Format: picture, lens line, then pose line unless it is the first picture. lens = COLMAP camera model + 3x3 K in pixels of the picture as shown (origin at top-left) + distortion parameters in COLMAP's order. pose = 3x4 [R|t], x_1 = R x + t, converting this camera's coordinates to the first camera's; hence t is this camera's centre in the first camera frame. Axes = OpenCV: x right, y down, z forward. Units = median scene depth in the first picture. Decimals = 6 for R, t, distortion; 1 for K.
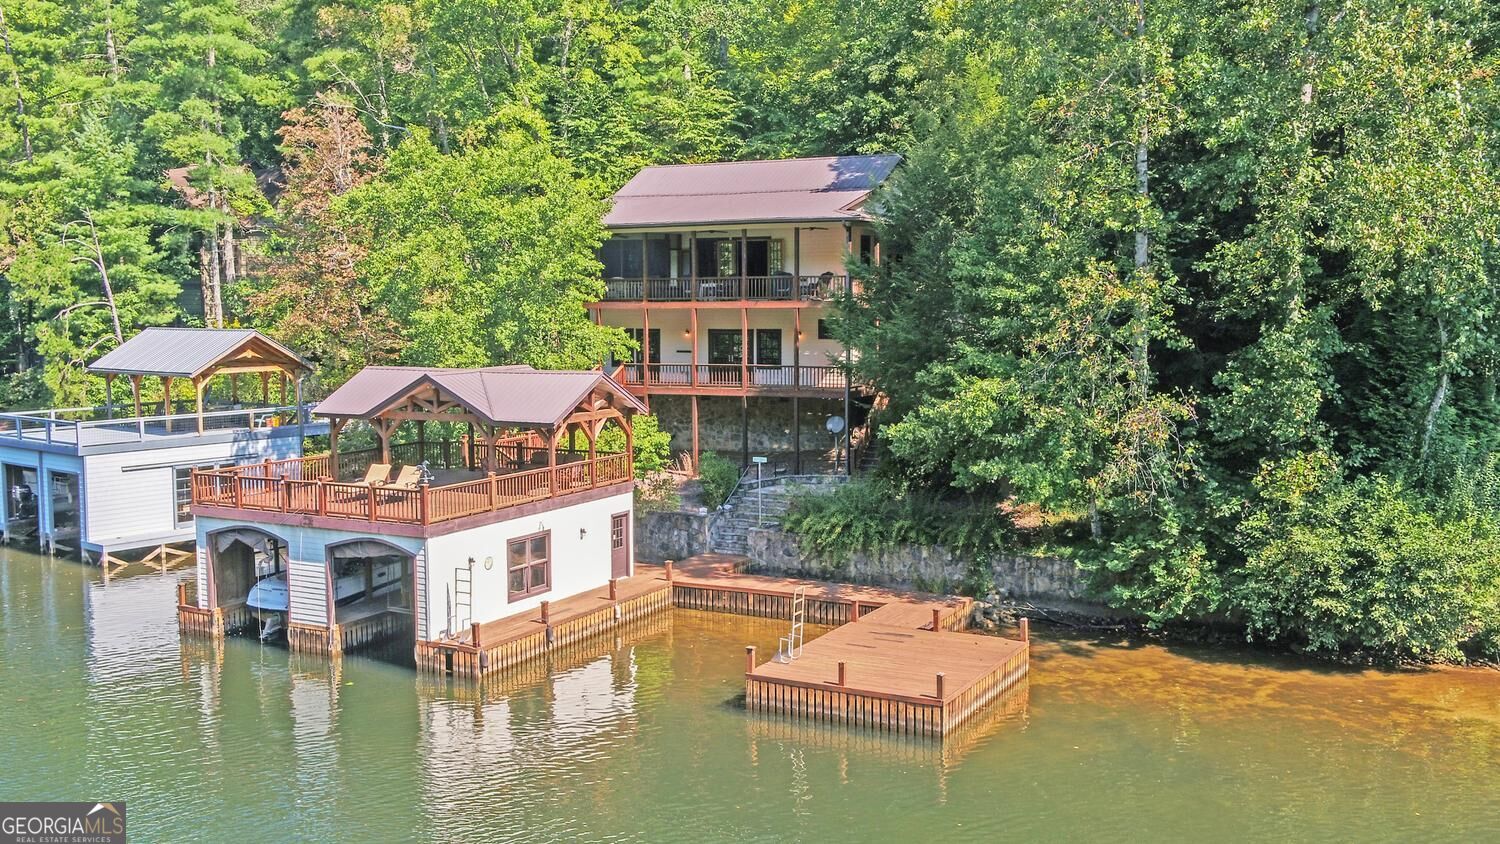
lens RADIAL K [[1454.4, 0, 750.0], [0, 1454.4, 422.0], [0, 0, 1]] dist [0.011422, -0.009650]
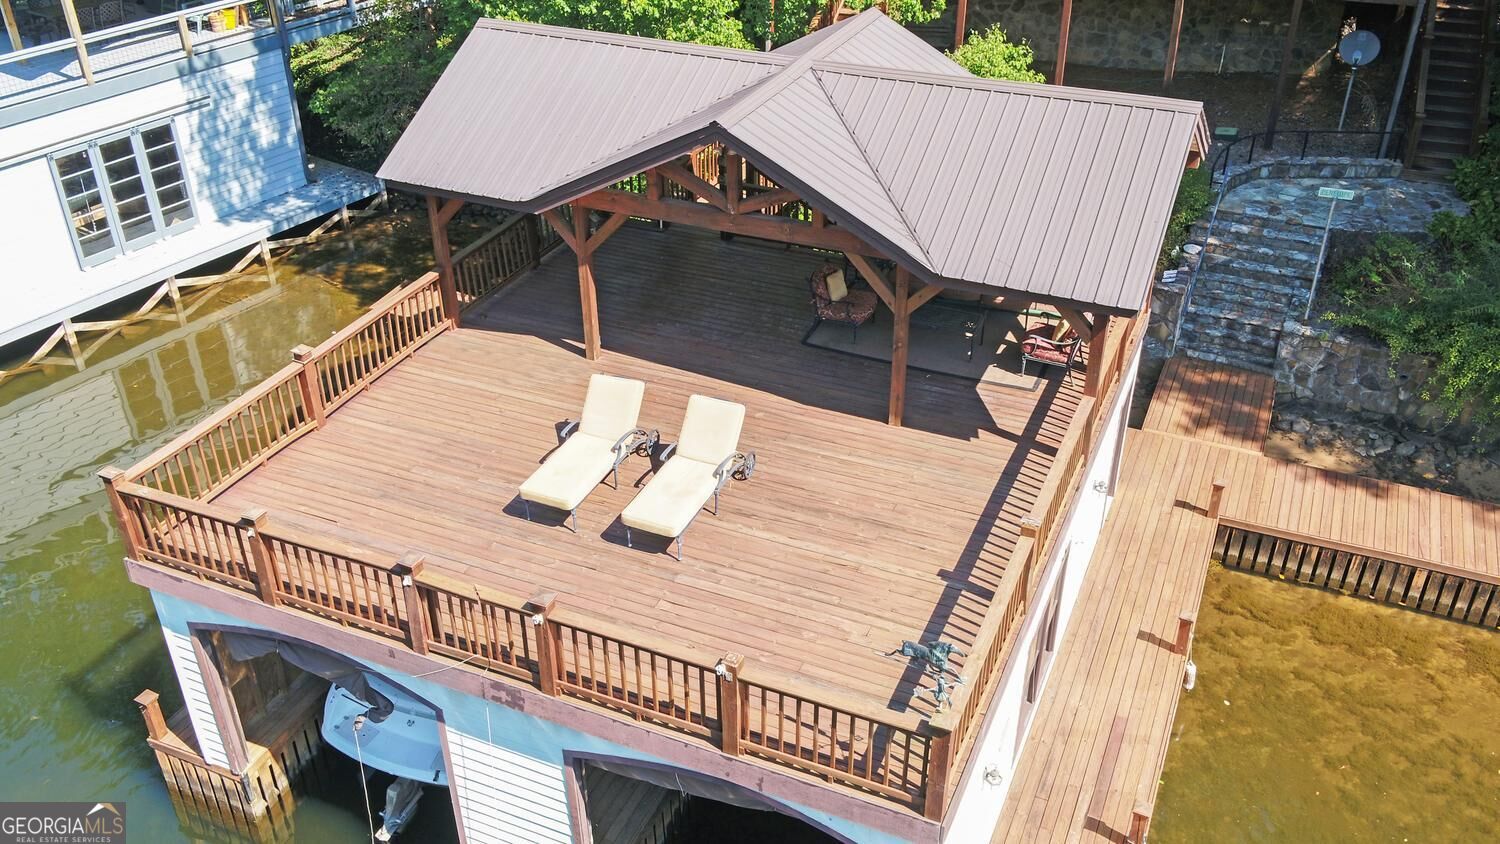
lens RADIAL K [[1308.6, 0, 750.0], [0, 1308.6, 422.0], [0, 0, 1]] dist [0.002294, -0.002856]
pose [[0.996780, -0.042385, 0.068068, -0.239698], [0.007200, 0.892765, 0.450464, -0.112043], [-0.079862, -0.448524, 0.890196, 0.679665]]
